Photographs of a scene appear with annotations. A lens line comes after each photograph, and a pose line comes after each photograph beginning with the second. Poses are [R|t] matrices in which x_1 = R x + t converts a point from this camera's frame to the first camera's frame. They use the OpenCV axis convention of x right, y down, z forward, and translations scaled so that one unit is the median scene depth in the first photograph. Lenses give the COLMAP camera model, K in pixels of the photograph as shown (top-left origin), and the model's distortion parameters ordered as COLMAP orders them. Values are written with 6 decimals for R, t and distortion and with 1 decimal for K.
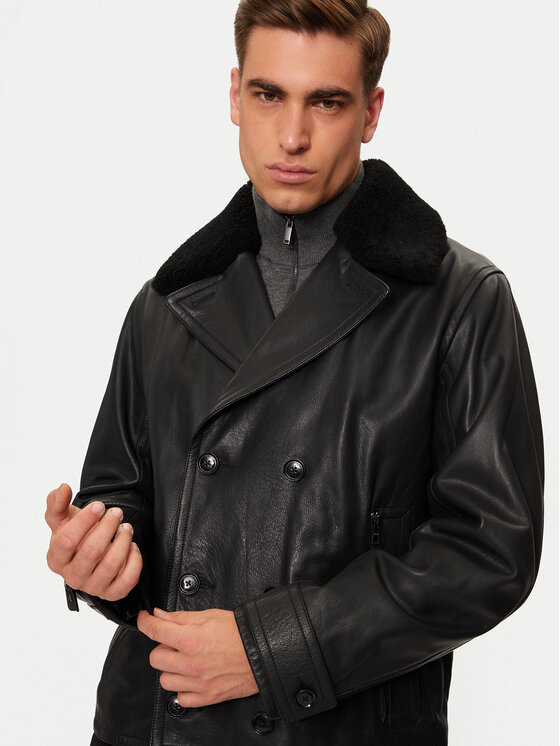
lens RADIAL K [[1524.7, 0, 280.0], [0, 1524.7, 368.8], [0, 0, 1]] dist [0.289687, 0.000000]
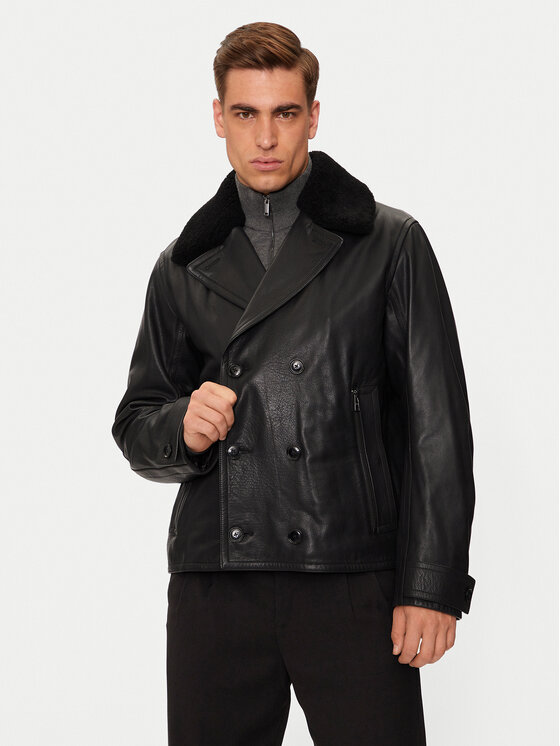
lens RADIAL K [[2295.7, 0, 279.6], [0, 2295.7, 377.9], [0, 0, 1]] dist [0.768635, 0.000000]
pose [[0.988336, -0.134535, 0.071363, -0.158979], [0.139531, 0.987716, -0.070350, 0.222711], [-0.061022, 0.079486, 0.994966, -1.141449]]
